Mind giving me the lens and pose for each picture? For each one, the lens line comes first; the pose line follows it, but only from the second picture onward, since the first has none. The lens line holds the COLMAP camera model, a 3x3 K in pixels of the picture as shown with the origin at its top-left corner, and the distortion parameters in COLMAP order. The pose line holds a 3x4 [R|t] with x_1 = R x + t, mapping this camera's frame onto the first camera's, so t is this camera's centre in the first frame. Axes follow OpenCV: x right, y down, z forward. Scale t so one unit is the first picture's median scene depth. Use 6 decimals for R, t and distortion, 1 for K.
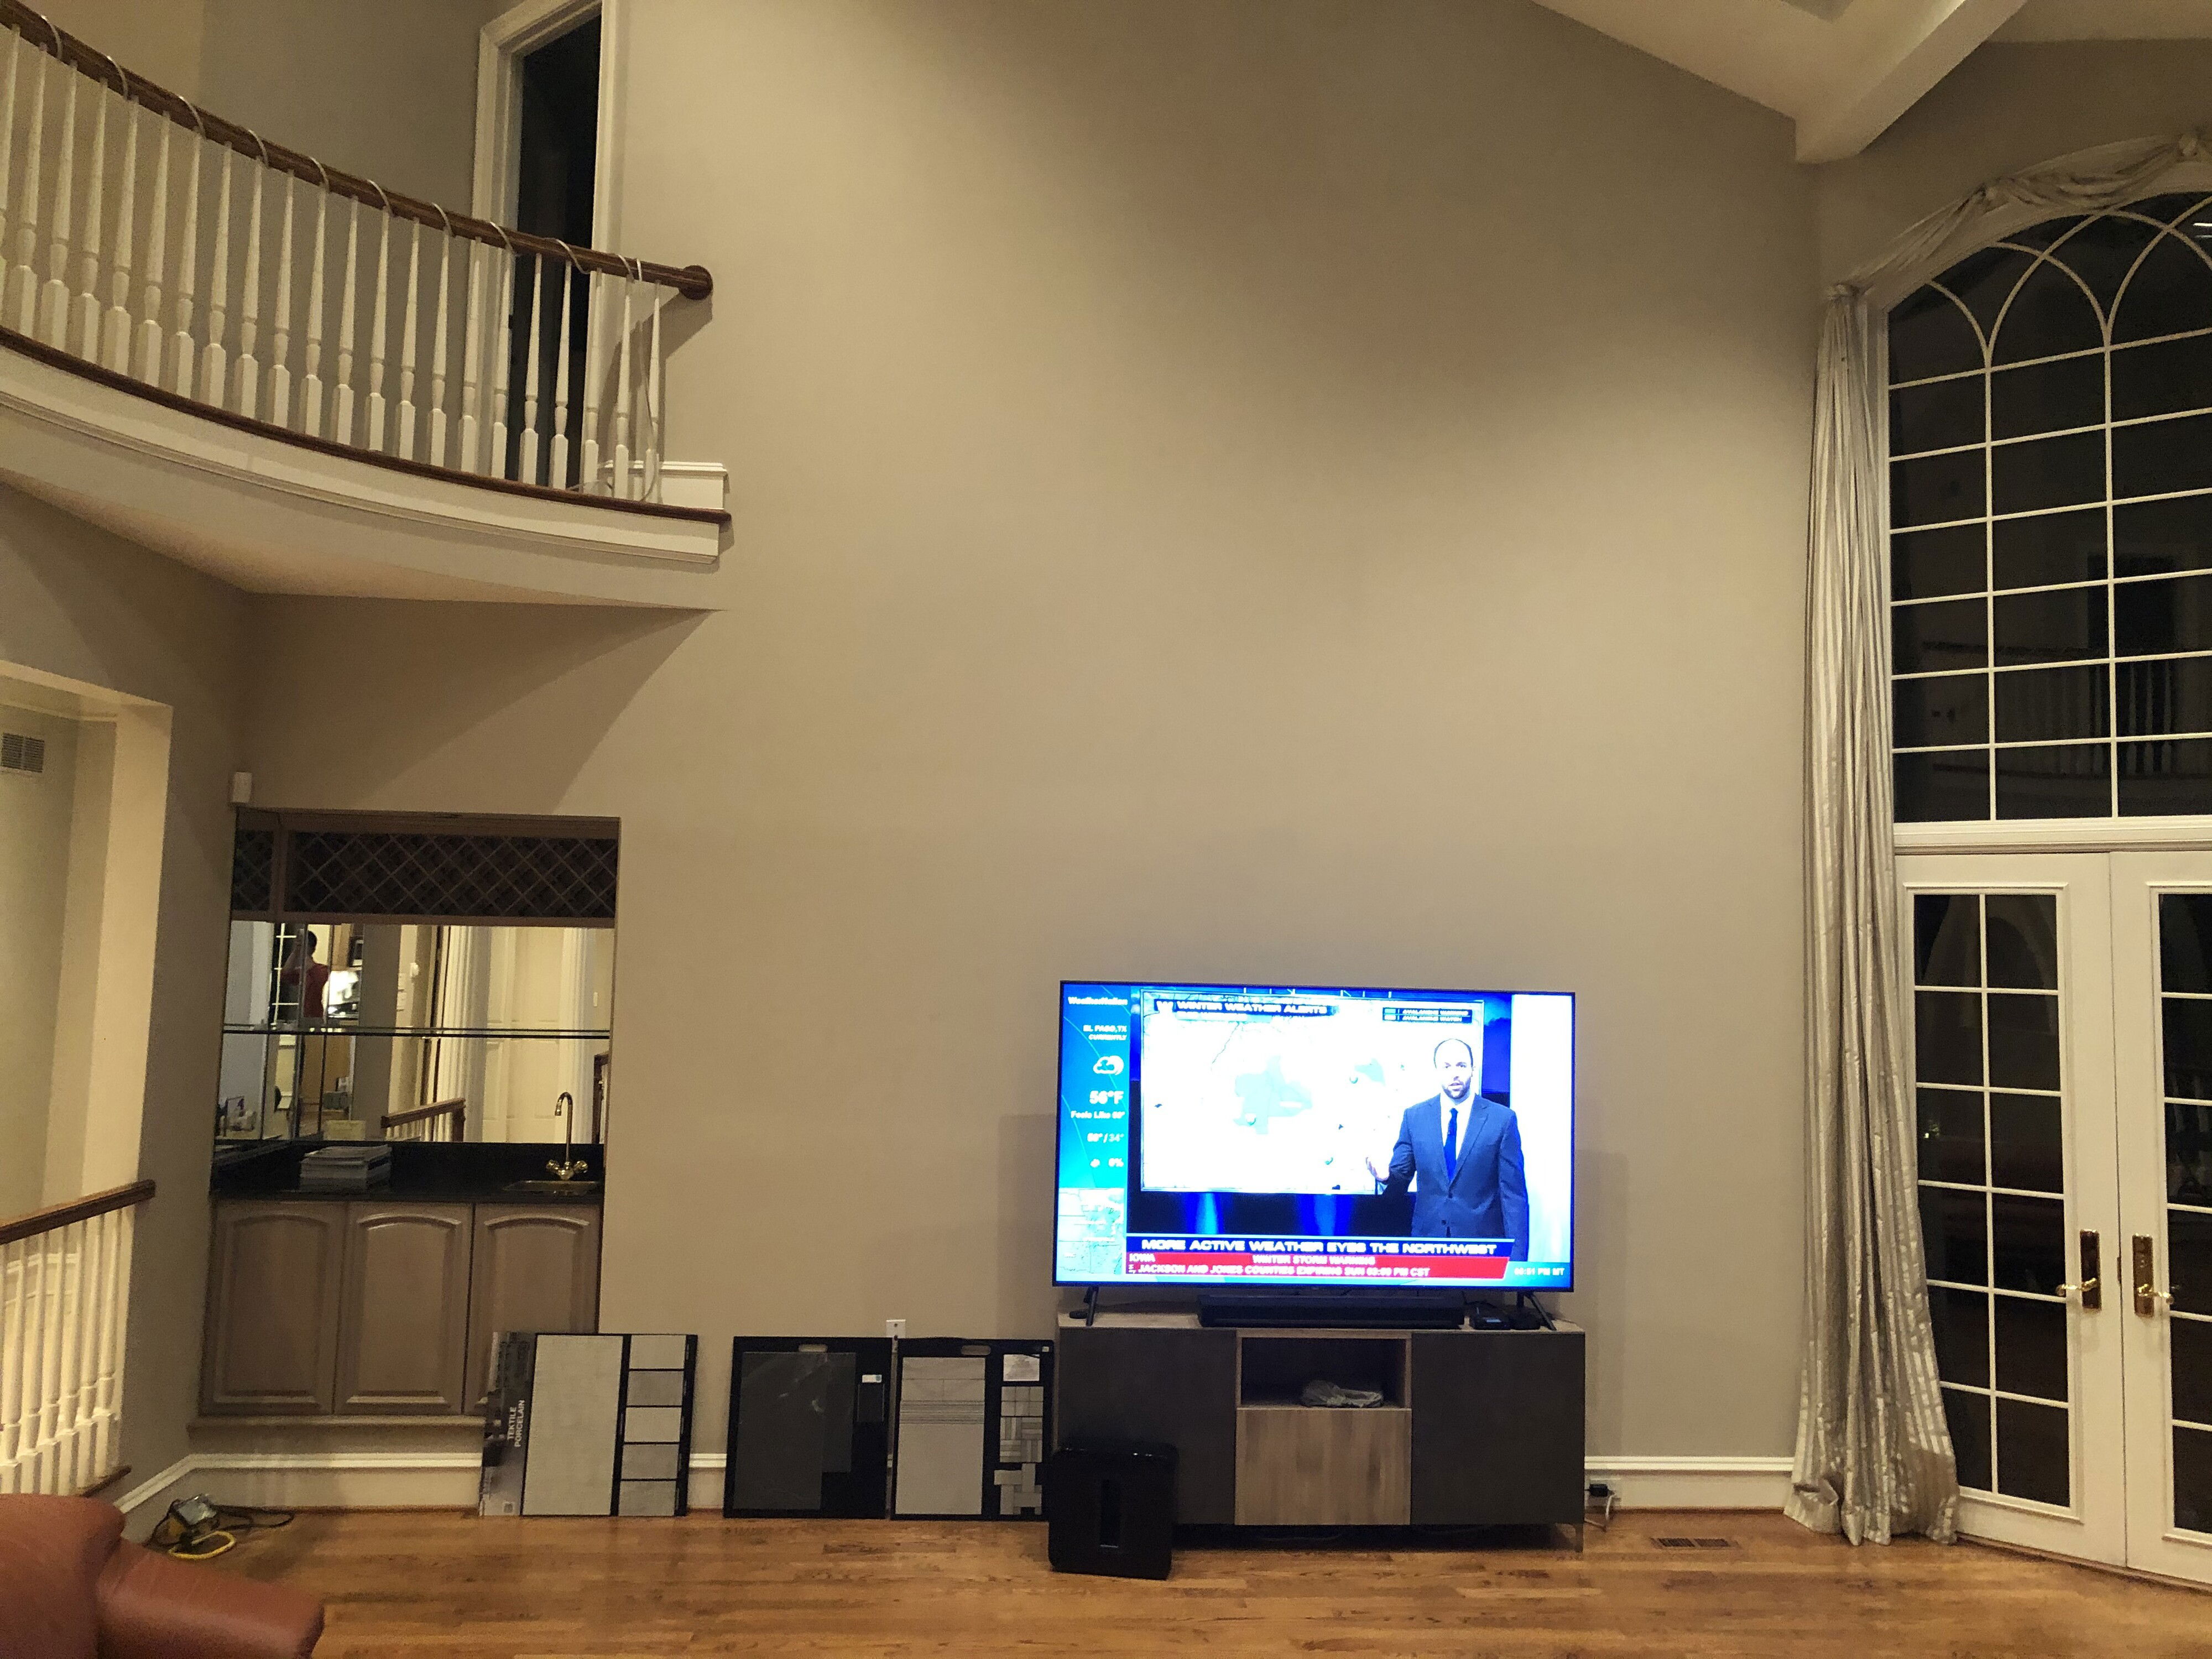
lens RADIAL K [[1805.6, 0, 1113.3], [0, 1805.6, 825.5], [0, 0, 1]] dist [0.154009, -0.236579]
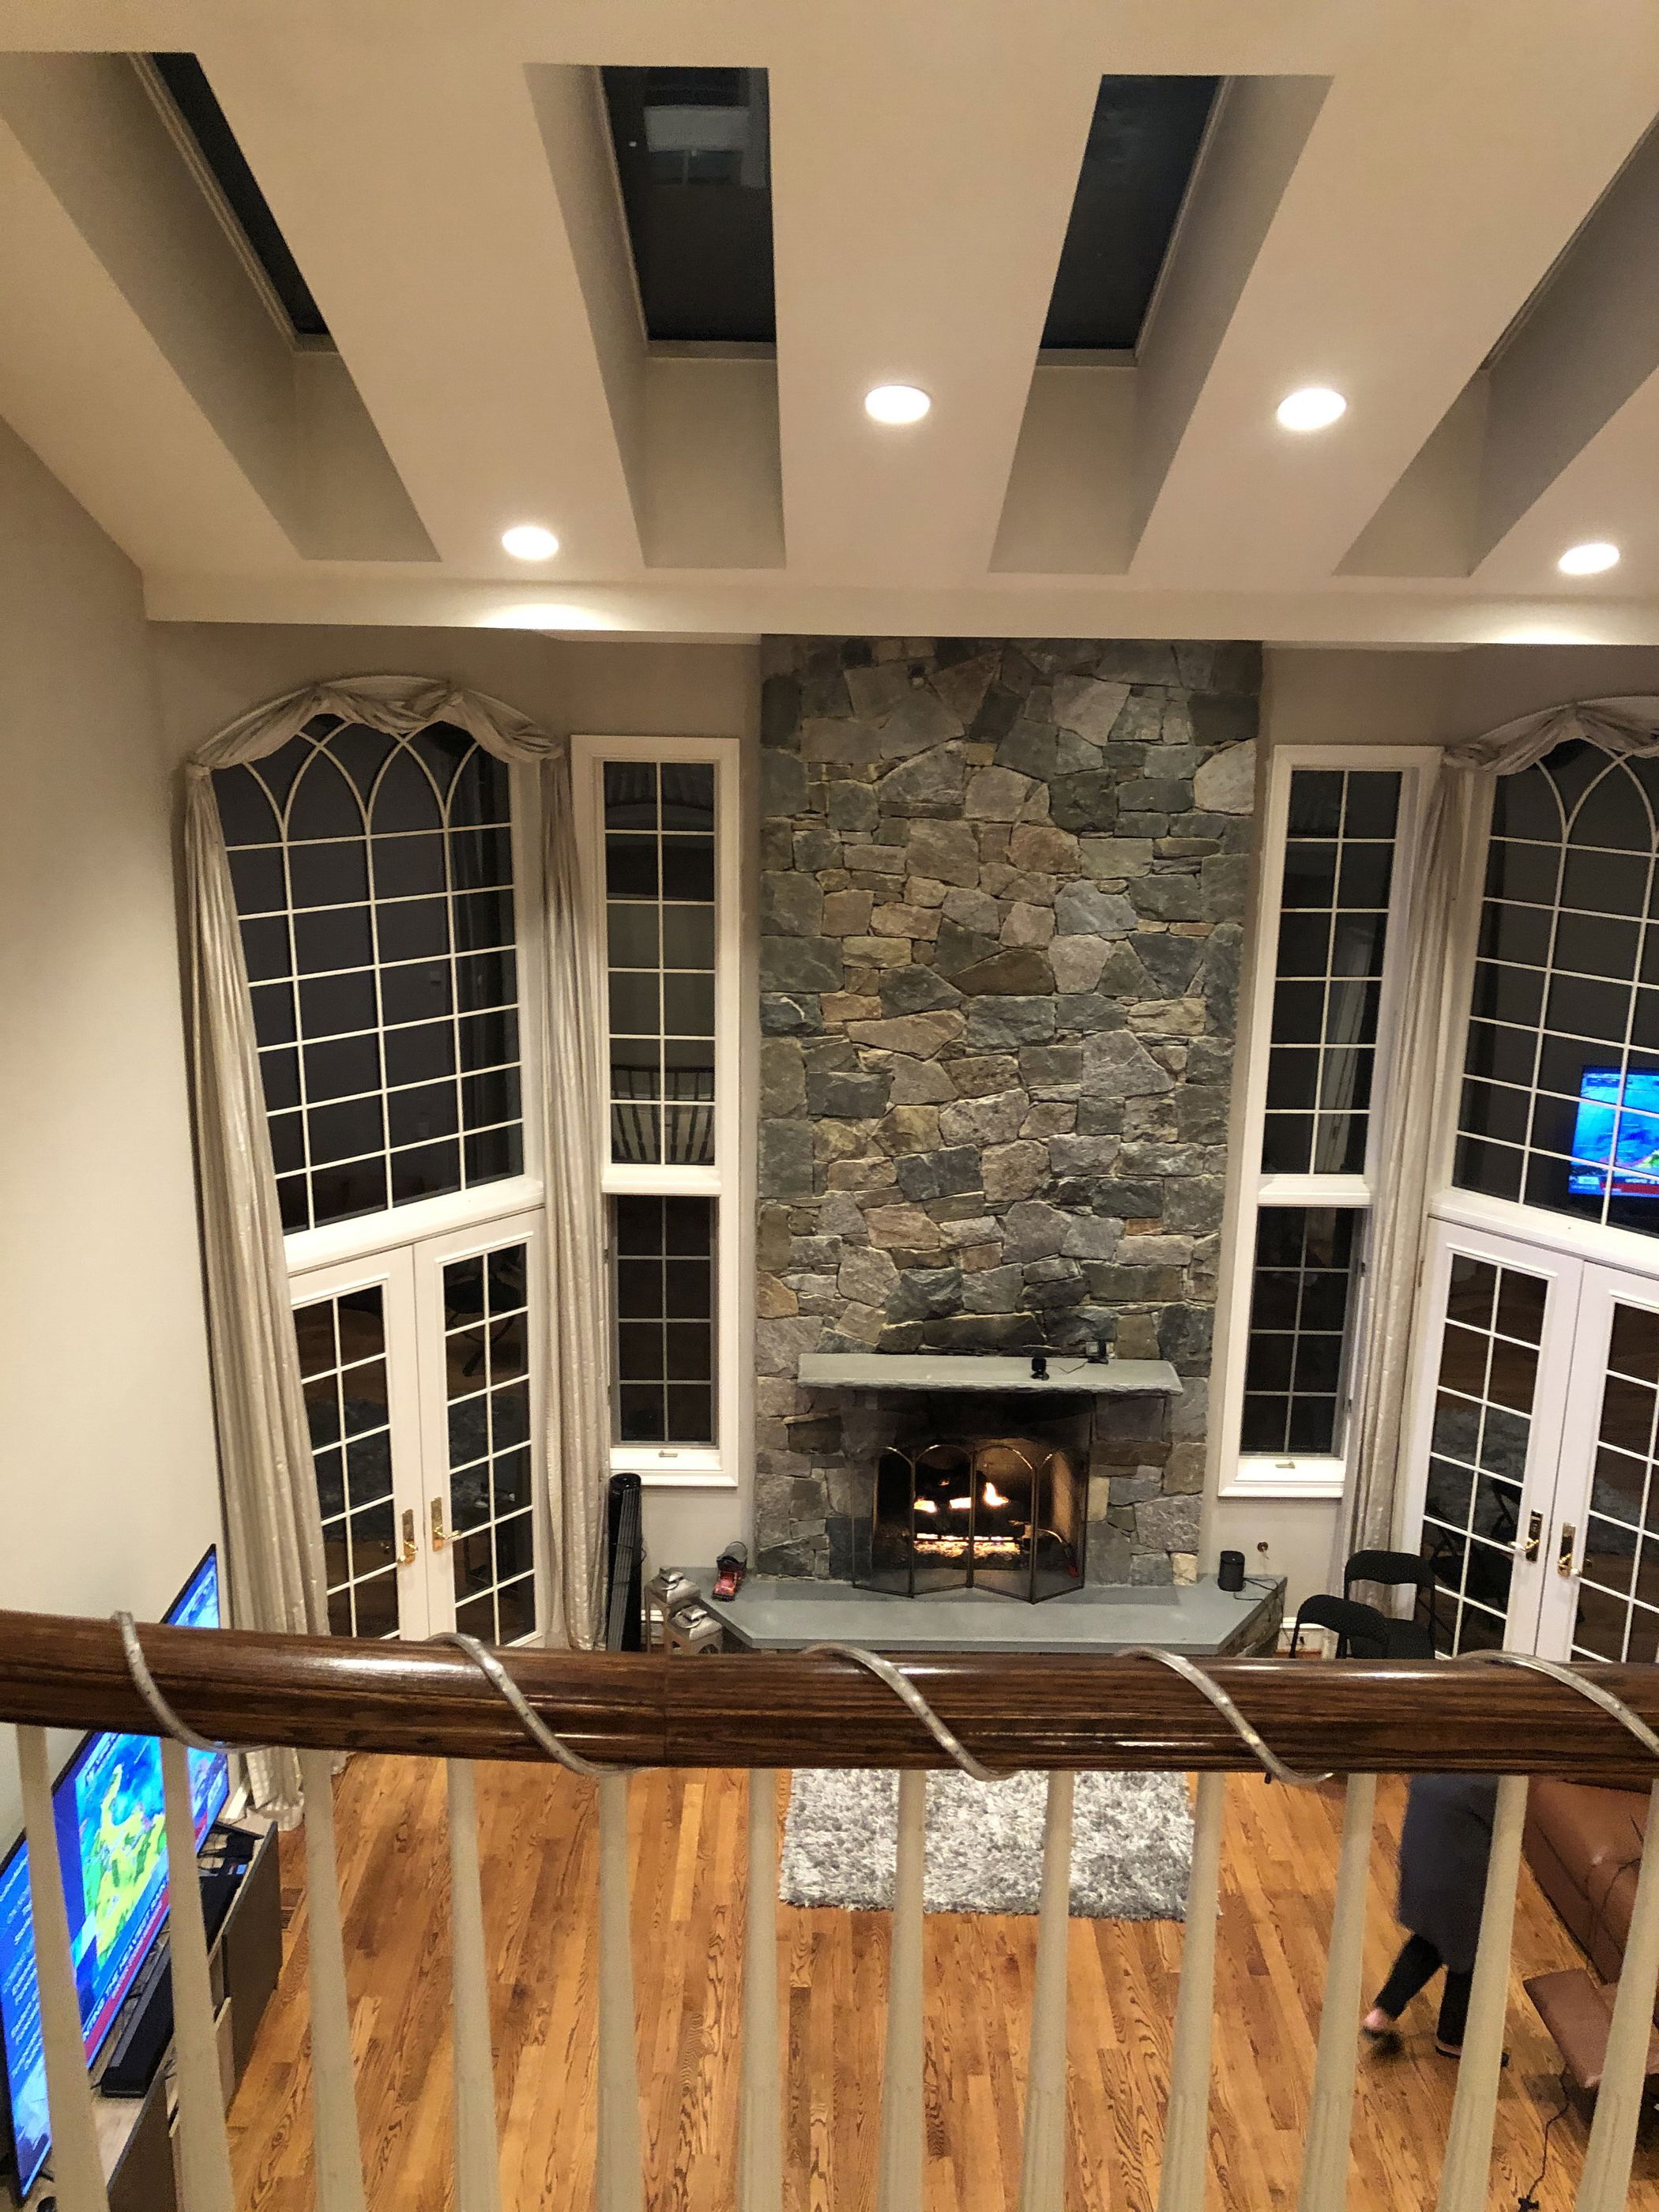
lens RADIAL K [[1831.0, 0, 836.2], [0, 1831.0, 1122.8], [0, 0, 1]] dist [0.140618, -0.202859]
pose [[0.063417, -0.292875, 0.954045, -0.649067], [-0.094859, 0.949872, 0.297900, -0.471914], [-0.993469, -0.109392, 0.032456, 0.643675]]
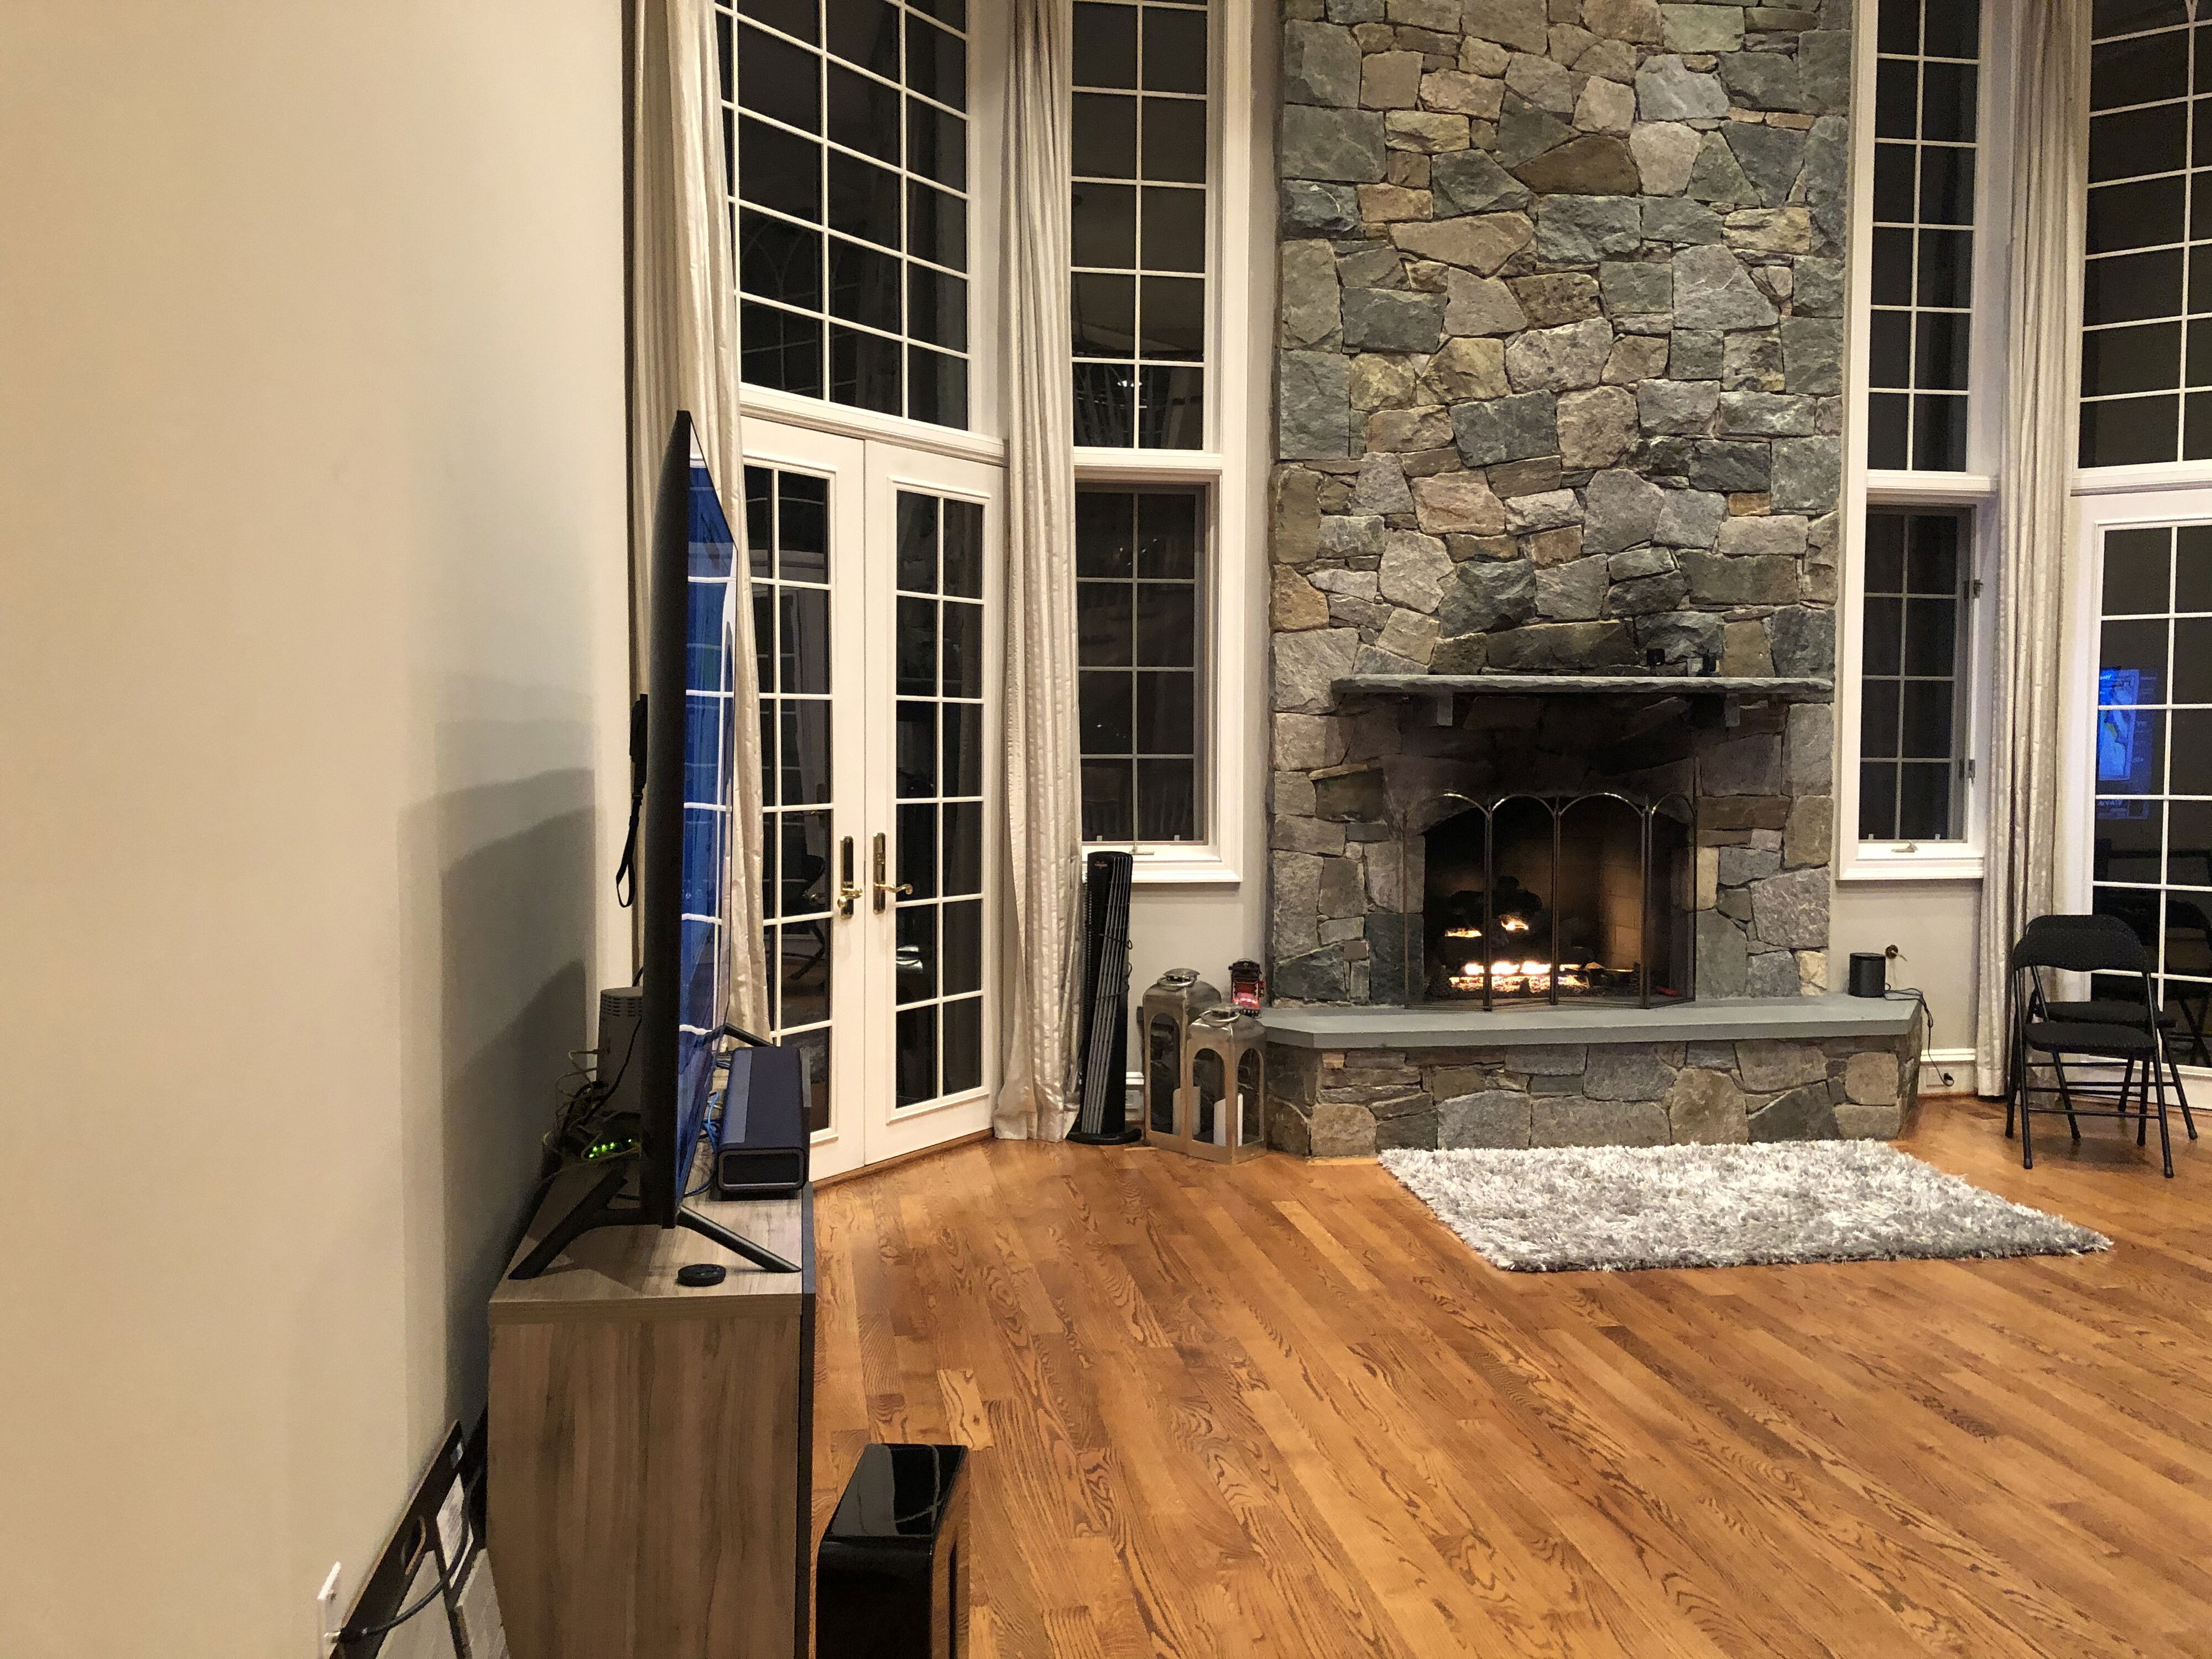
lens RADIAL K [[1800.4, 0, 1099.8], [0, 1800.4, 820.4], [0, 0, 1]] dist [0.007266, -0.010292]
pose [[-0.094752, -0.071870, 0.992903, -0.391088], [-0.086842, 0.994185, 0.063676, 0.134095], [-0.991706, -0.080192, -0.100442, 0.924268]]
